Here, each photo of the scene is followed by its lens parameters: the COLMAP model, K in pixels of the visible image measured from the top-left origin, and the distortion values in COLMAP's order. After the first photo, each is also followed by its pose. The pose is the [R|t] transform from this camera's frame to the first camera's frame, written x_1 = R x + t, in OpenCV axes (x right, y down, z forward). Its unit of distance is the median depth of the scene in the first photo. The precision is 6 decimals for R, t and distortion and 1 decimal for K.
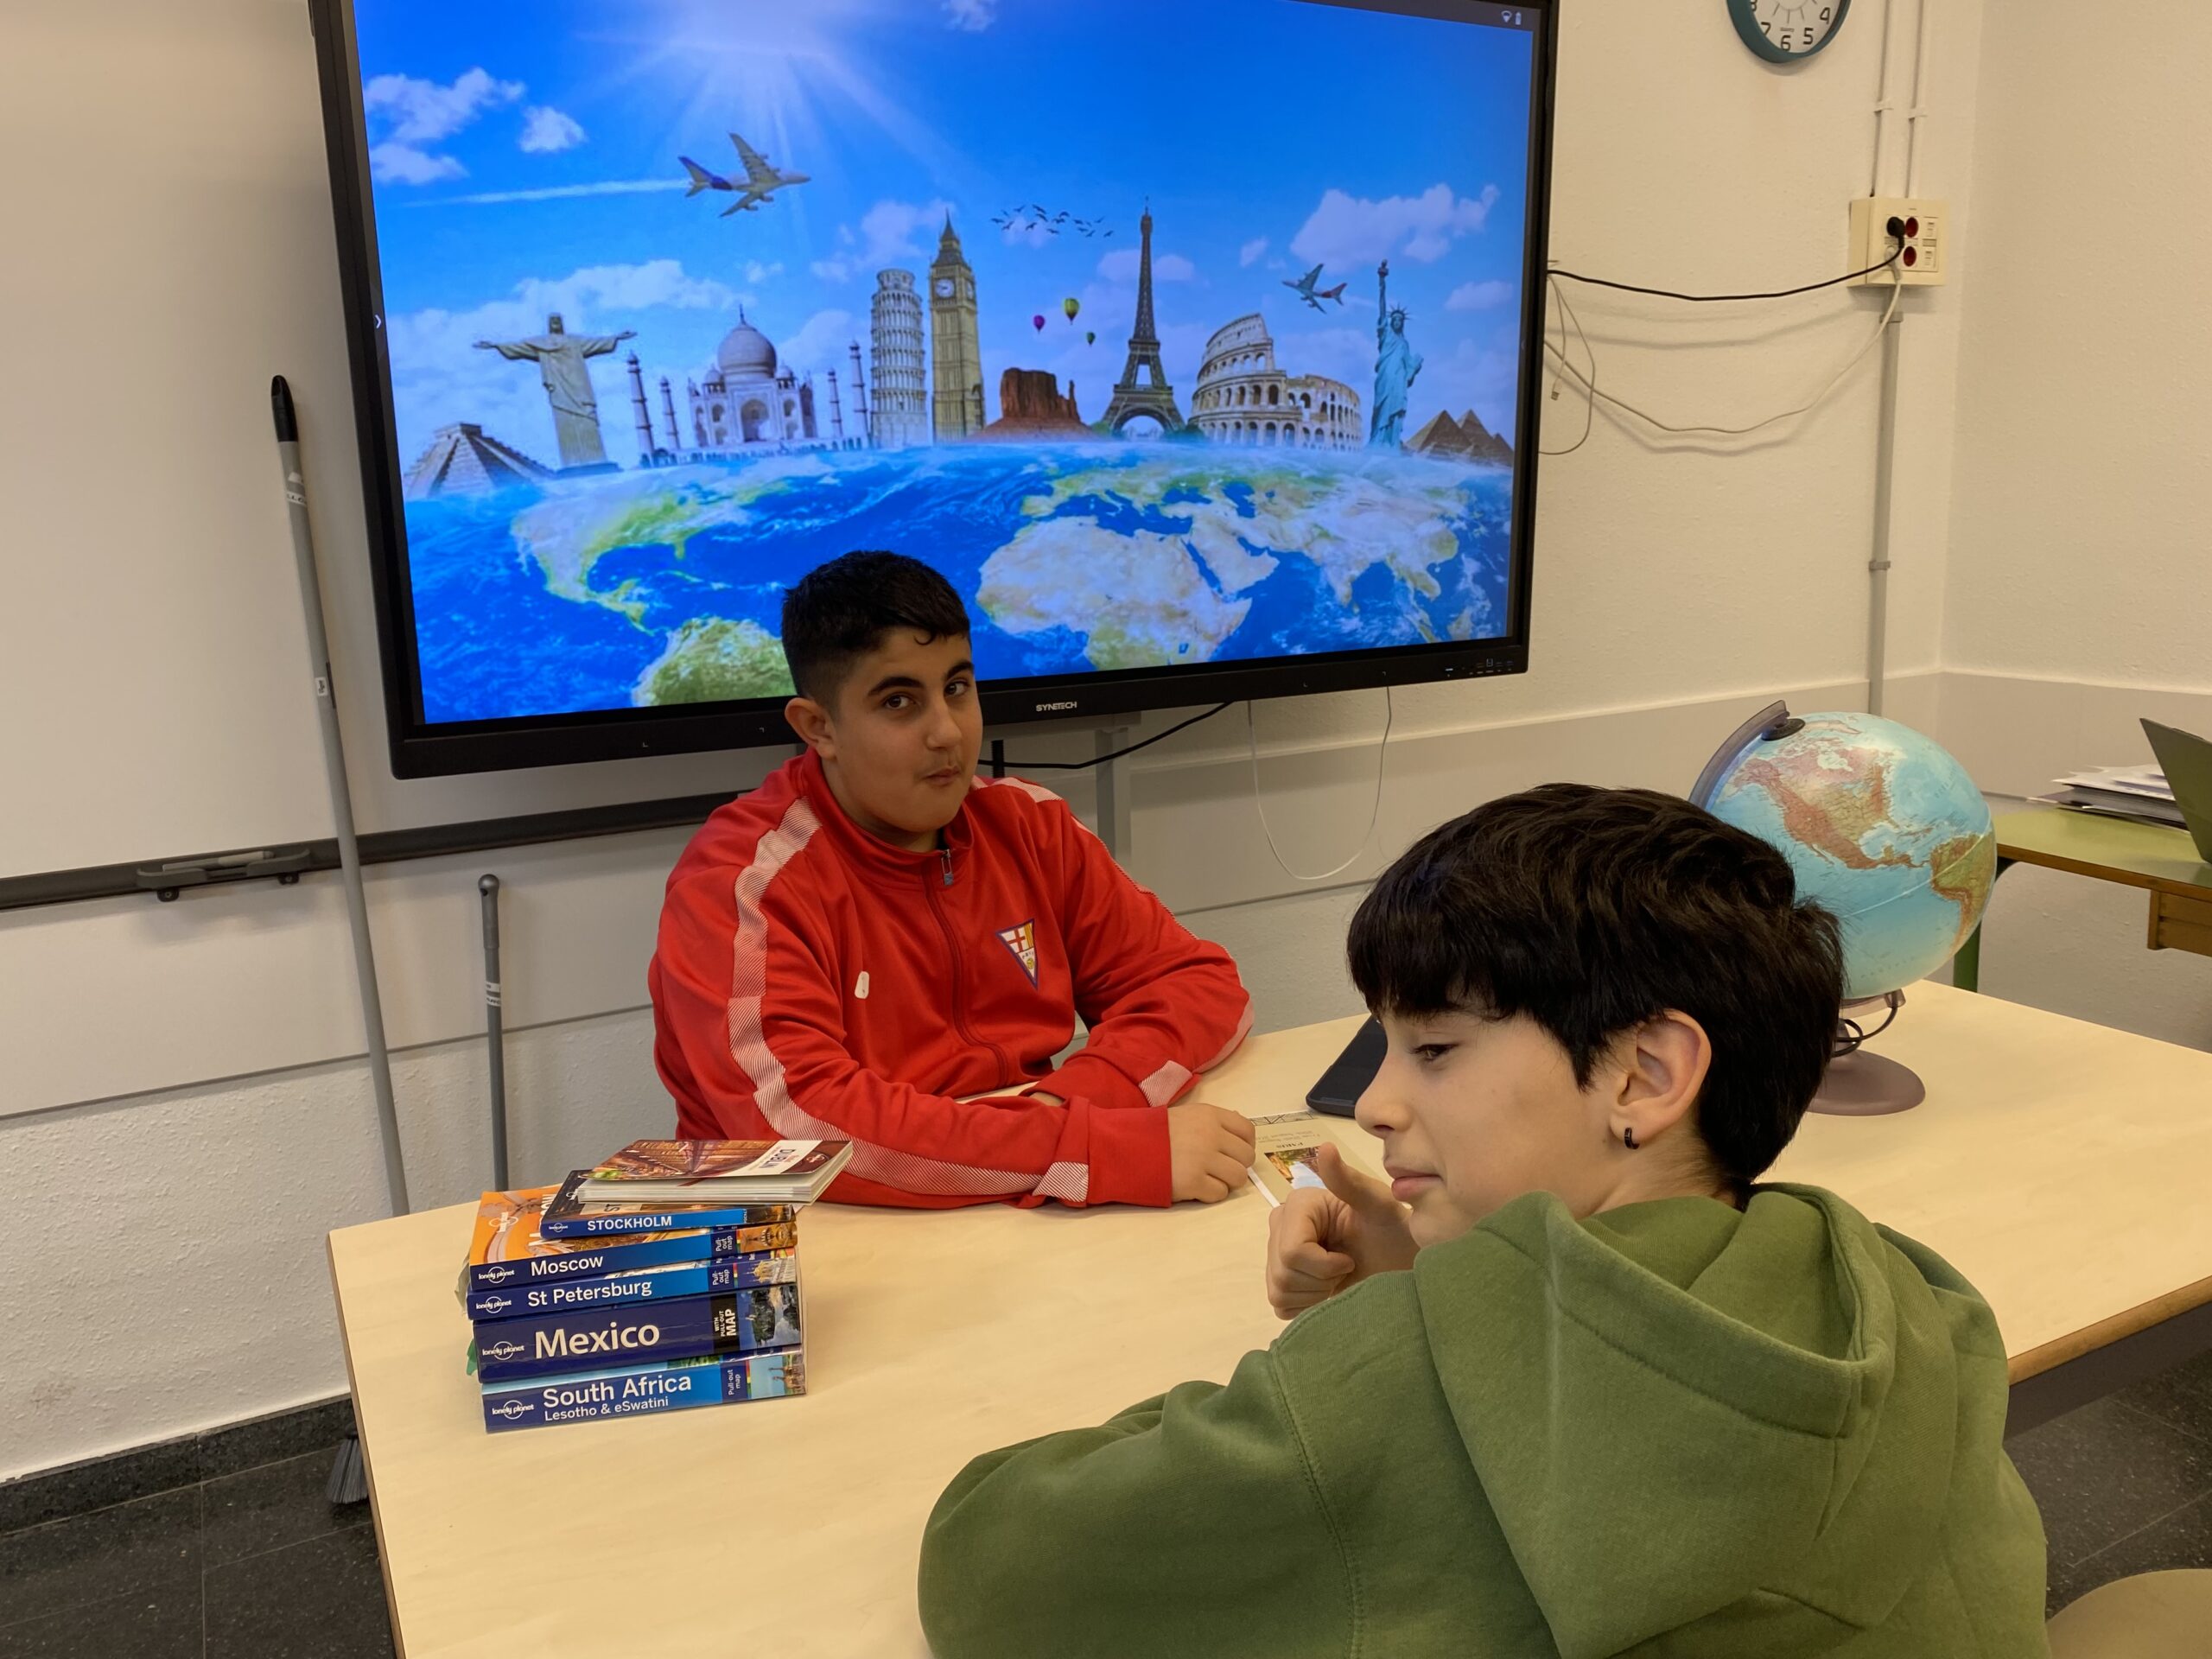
lens RADIAL K [[1678.0, 0, 1118.2], [0, 1678.0, 831.4], [0, 0, 1]] dist [0.178348, -0.536673]
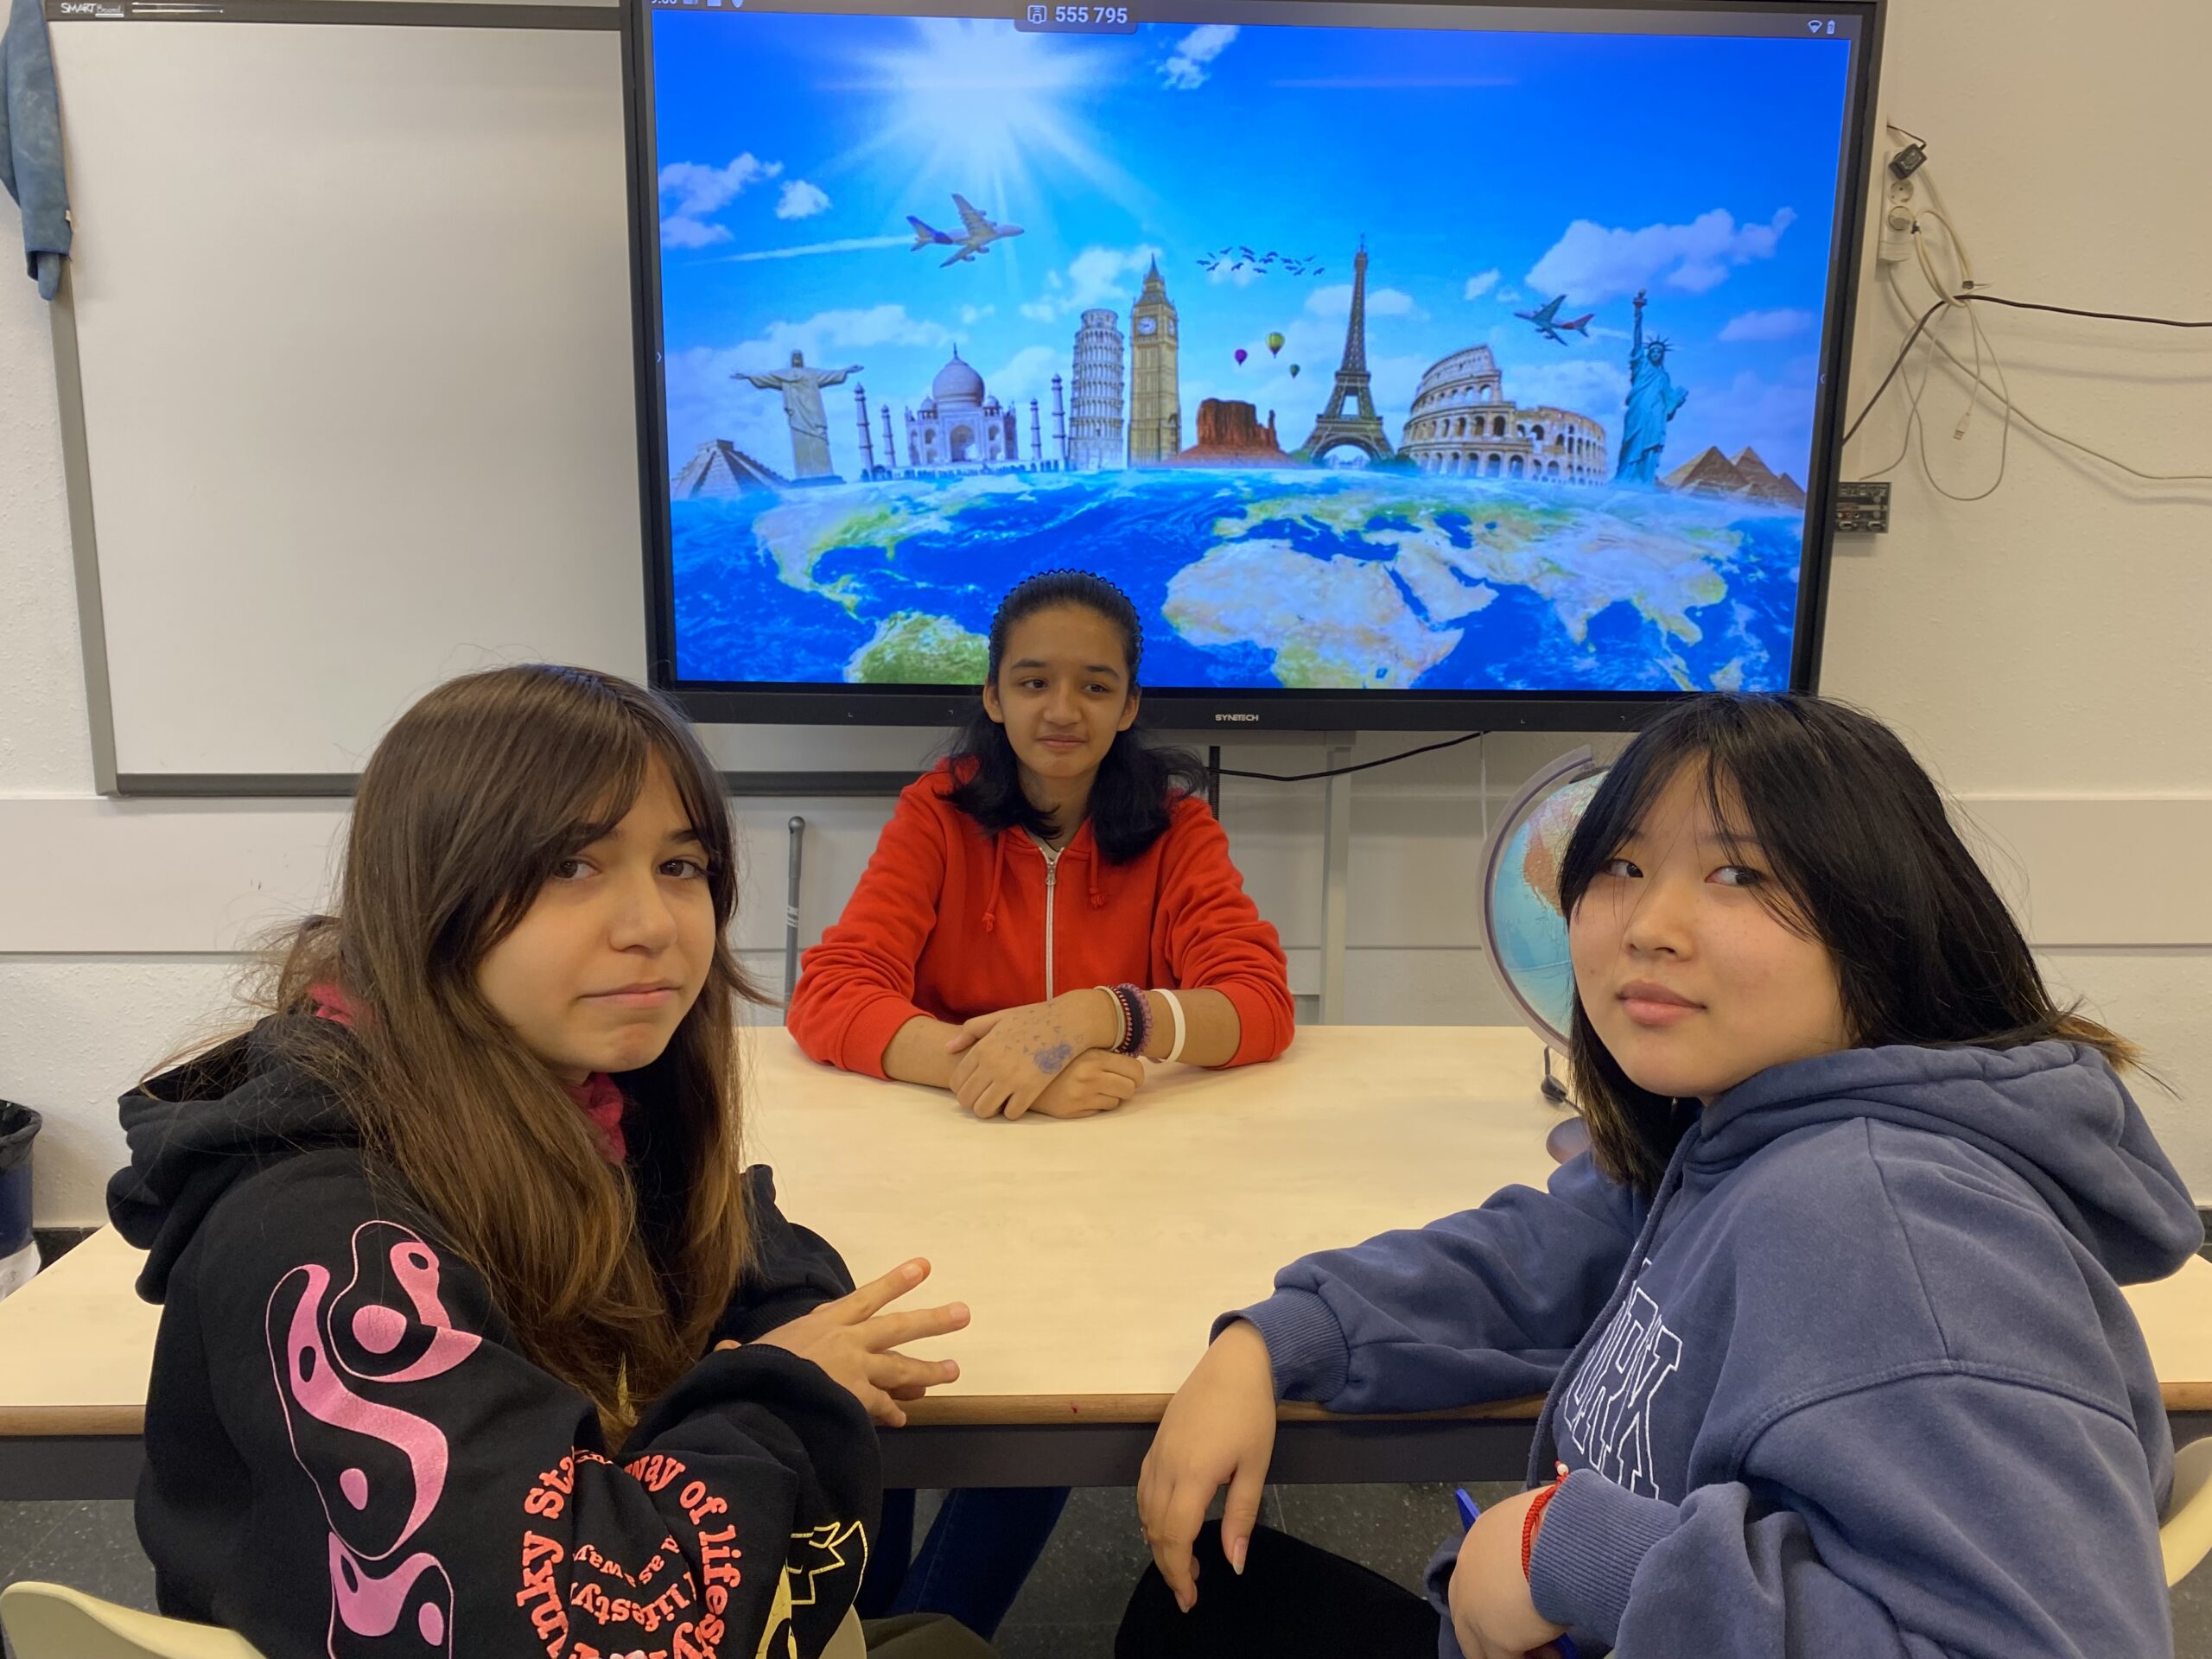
lens RADIAL K [[1678.0, 0, 1118.2], [0, 1678.0, 831.4], [0, 0, 1]] dist [0.178348, -0.536673]
pose [[0.894790, 0.116065, -0.431137, 0.369136], [-0.124612, 0.992169, 0.008478, -0.003257], [0.428745, 0.046139, 0.902247, 0.019539]]
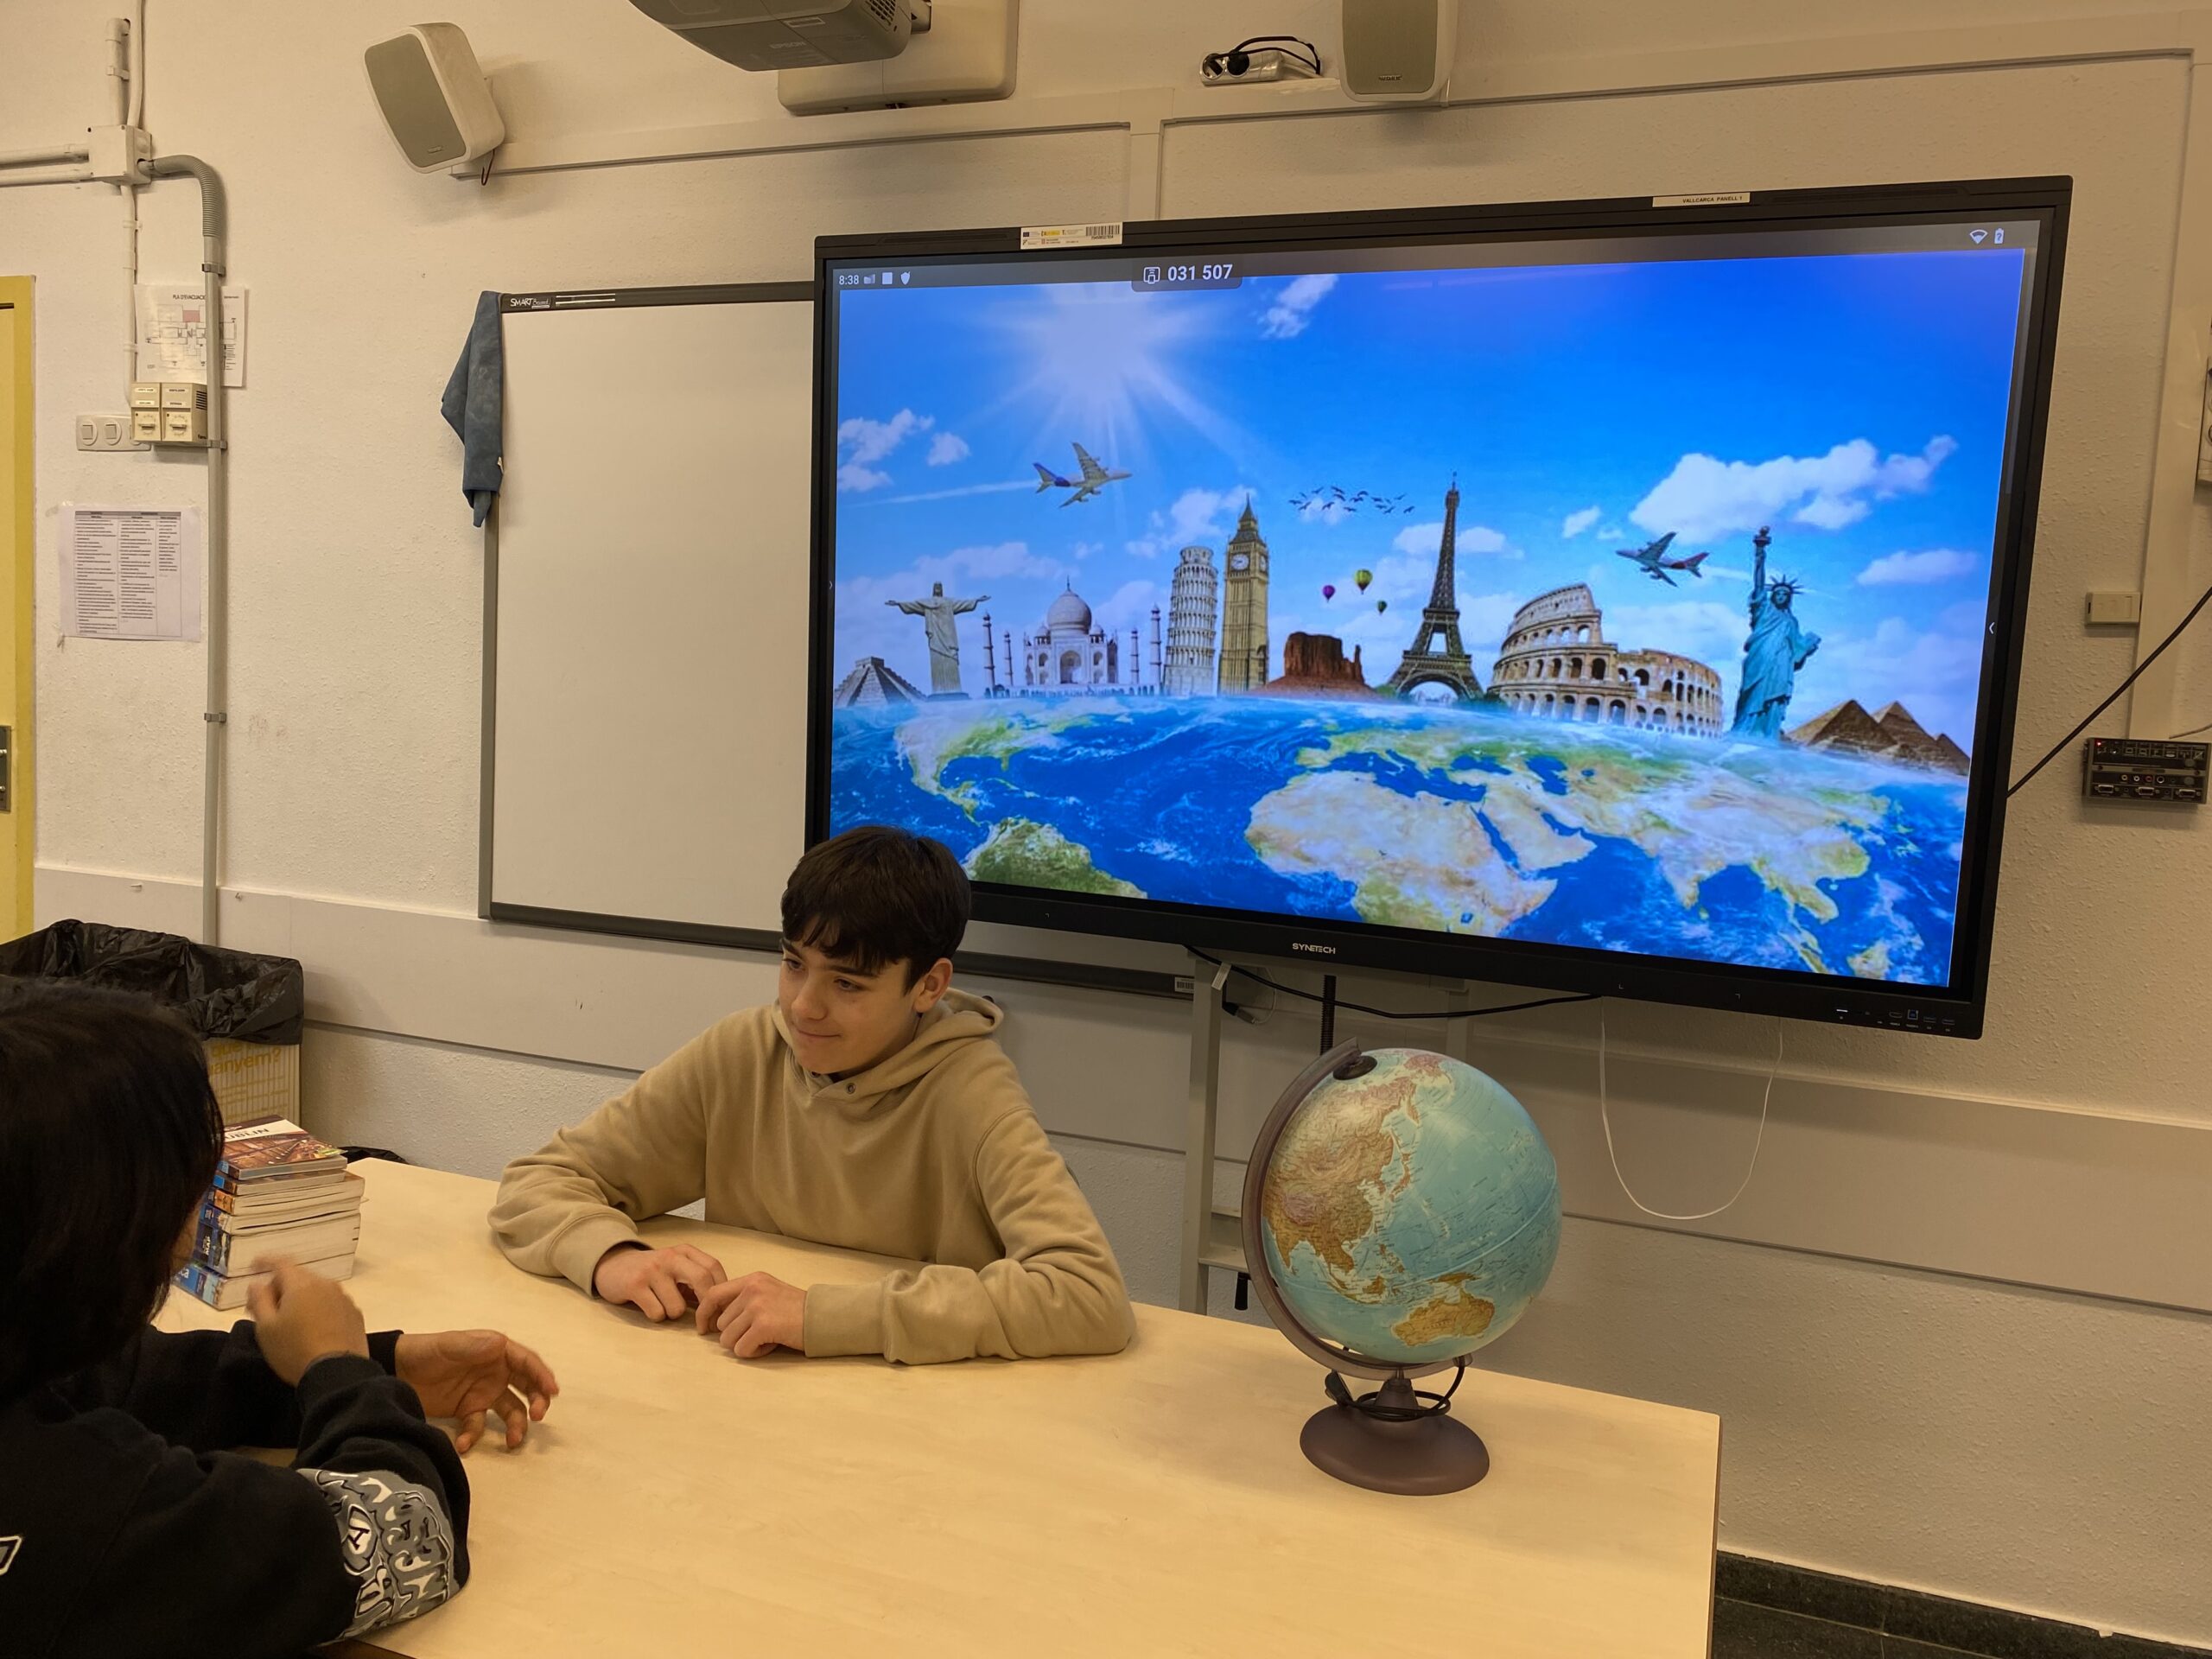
lens RADIAL K [[1678.0, 0, 1118.2], [0, 1678.0, 831.4], [0, 0, 1]] dist [0.178348, -0.536673]
pose [[0.634676, 0.133778, -0.761111, 0.680739], [-0.222508, 0.974827, -0.014203, -0.105619], [0.740052, 0.178367, 0.648467, 0.234468]]
